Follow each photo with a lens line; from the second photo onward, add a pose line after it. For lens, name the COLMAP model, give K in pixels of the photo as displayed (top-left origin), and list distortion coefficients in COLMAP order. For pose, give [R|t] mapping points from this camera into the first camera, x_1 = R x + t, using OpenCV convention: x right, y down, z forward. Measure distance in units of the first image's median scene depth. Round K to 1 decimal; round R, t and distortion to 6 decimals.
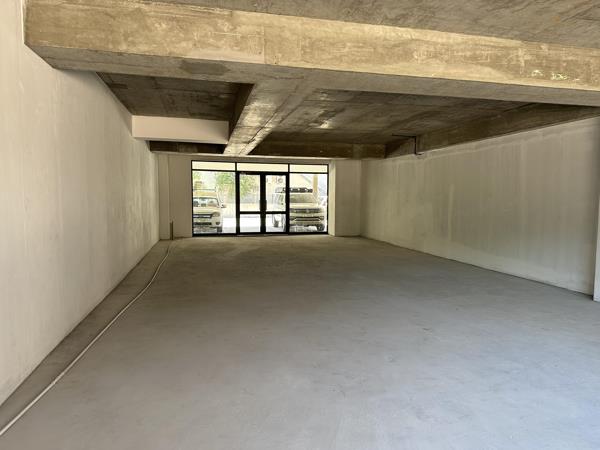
lens RADIAL K [[422.5, 0, 302.5], [0, 422.5, 225.6], [0, 0, 1]] dist [0.049498, -0.000428]
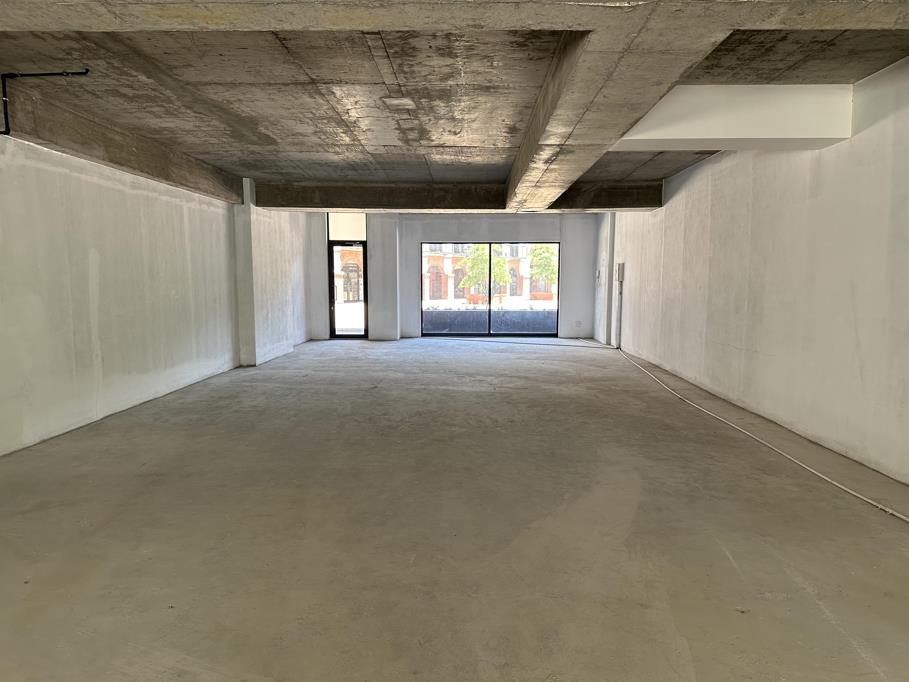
lens RADIAL K [[640.1, 0, 458.3], [0, 640.1, 341.9], [0, 0, 1]] dist [0.049498, -0.000428]
pose [[-0.966647, -0.032814, 0.254003, -0.188397], [0.010700, 0.985718, 0.168065, -0.111192], [-0.255890, 0.165177, -0.952490, 1.562470]]
